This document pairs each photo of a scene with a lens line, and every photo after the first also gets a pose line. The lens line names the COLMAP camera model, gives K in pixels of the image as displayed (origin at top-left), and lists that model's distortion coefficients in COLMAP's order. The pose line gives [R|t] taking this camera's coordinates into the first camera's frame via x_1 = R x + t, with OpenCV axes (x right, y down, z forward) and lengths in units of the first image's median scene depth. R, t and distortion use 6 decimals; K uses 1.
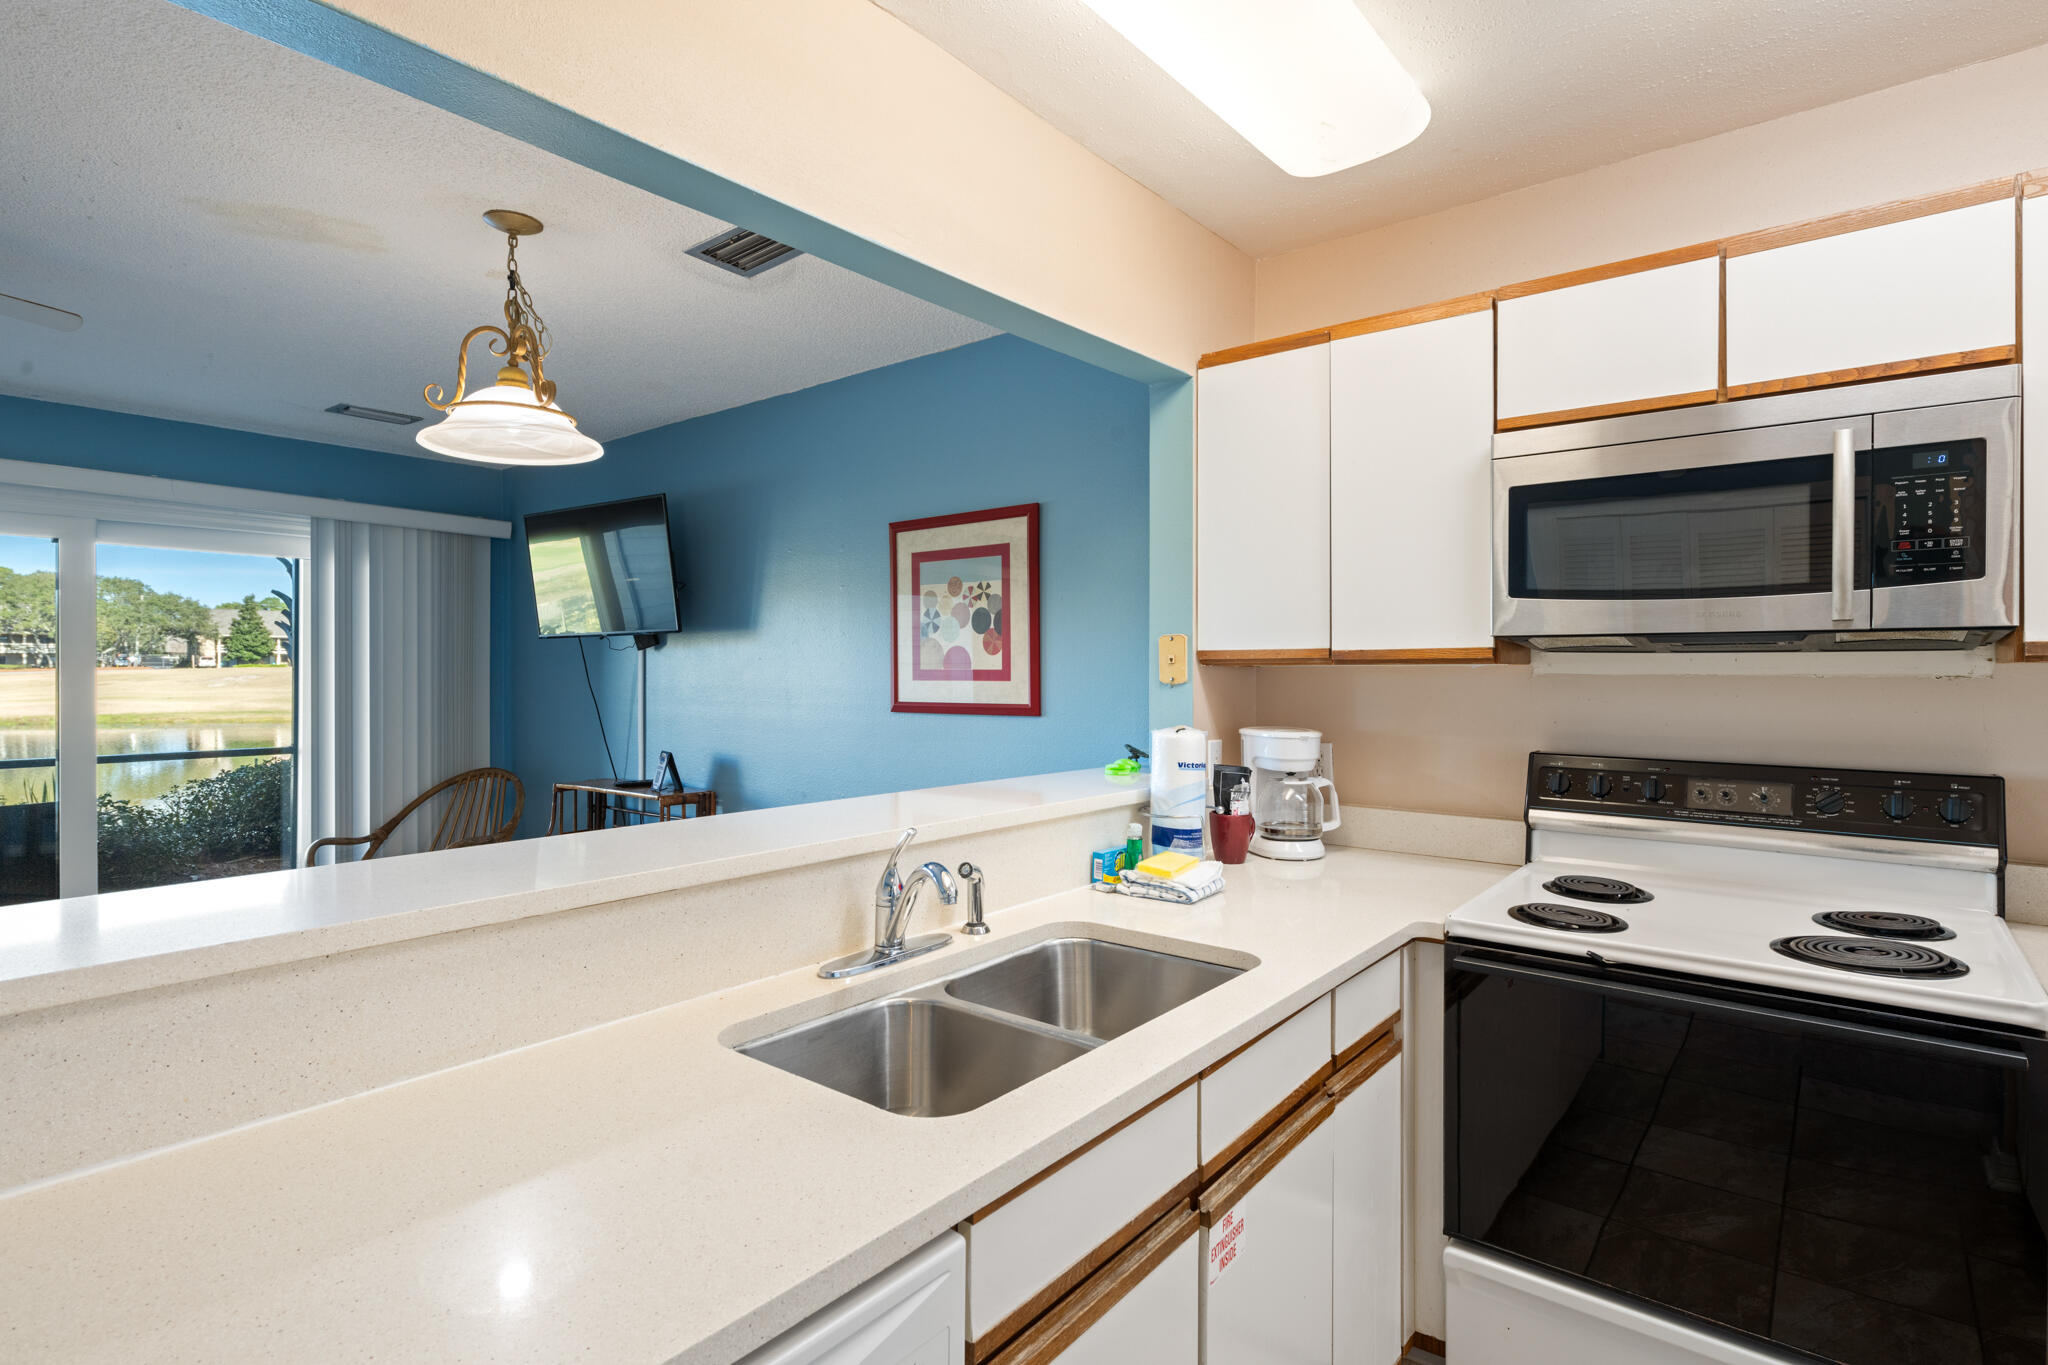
lens RADIAL K [[1013.9, 0, 1033.1], [0, 1013.9, 677.8], [0, 0, 1]] dist [0.004091, -0.002615]
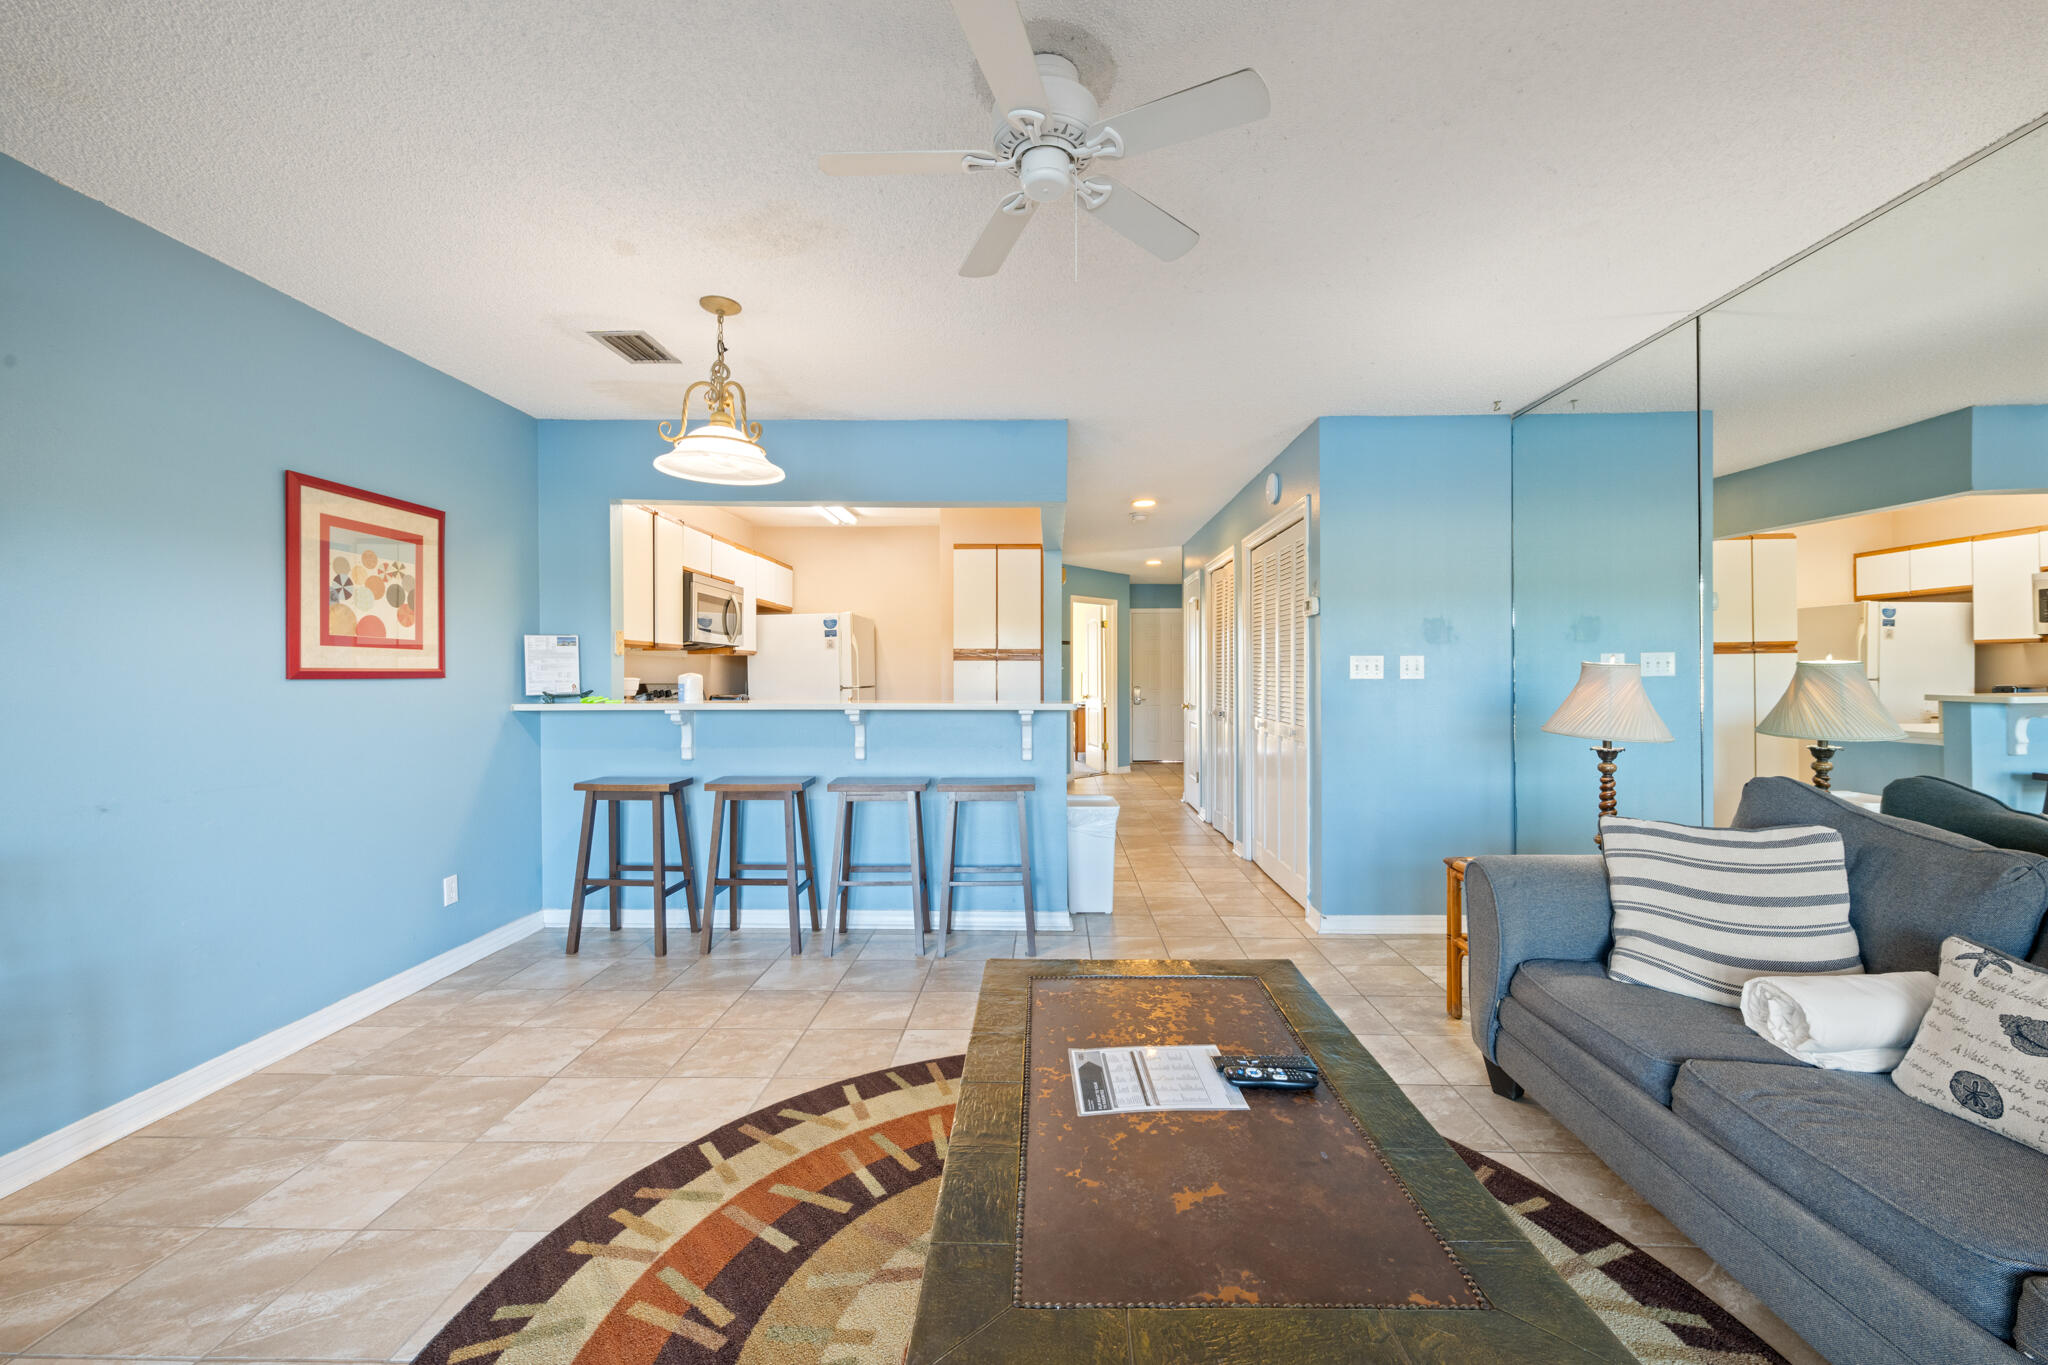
lens RADIAL K [[809.4, 0, 1034.2], [0, 809.4, 683.3], [0, 0, 1]] dist [0.003793, -0.001507]
pose [[-0.608194, -0.007070, 0.793757, -1.588192], [0.004373, 0.999915, 0.012256, 0.044067], [-0.793777, 0.010925, -0.608111, 1.299069]]
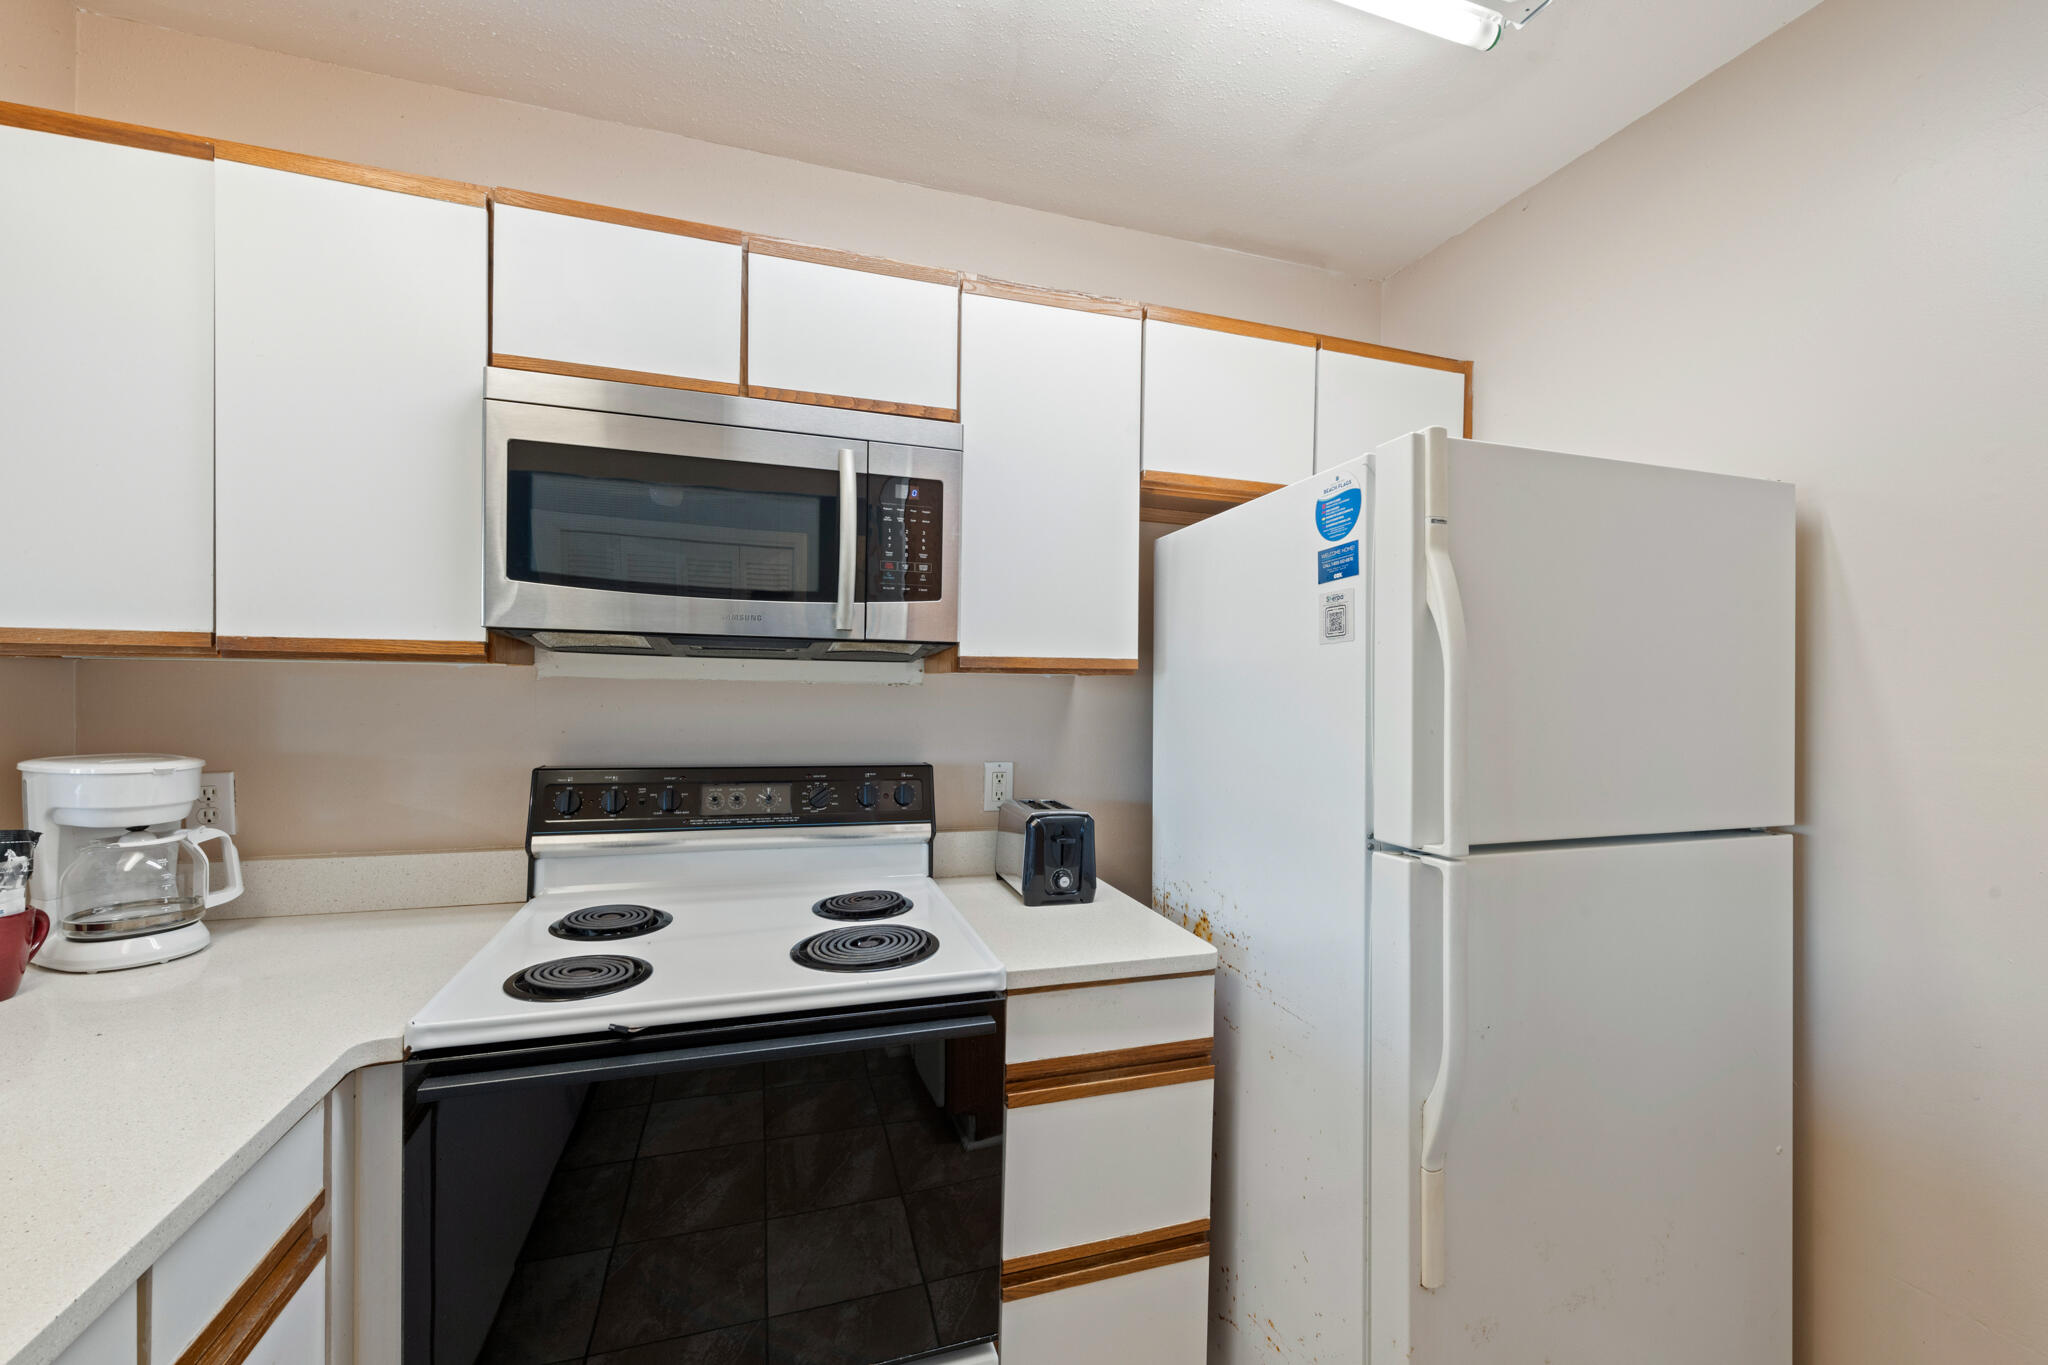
lens RADIAL K [[809.4, 0, 1027.8], [0, 809.4, 693.0], [0, 0, 1]] dist [0.003793, -0.001507]
pose [[0.538094, -0.000660, 0.842884, 0.121095], [-0.010117, 0.999923, 0.007242, 0.000684], [-0.842824, -0.012424, 0.538046, 0.248288]]
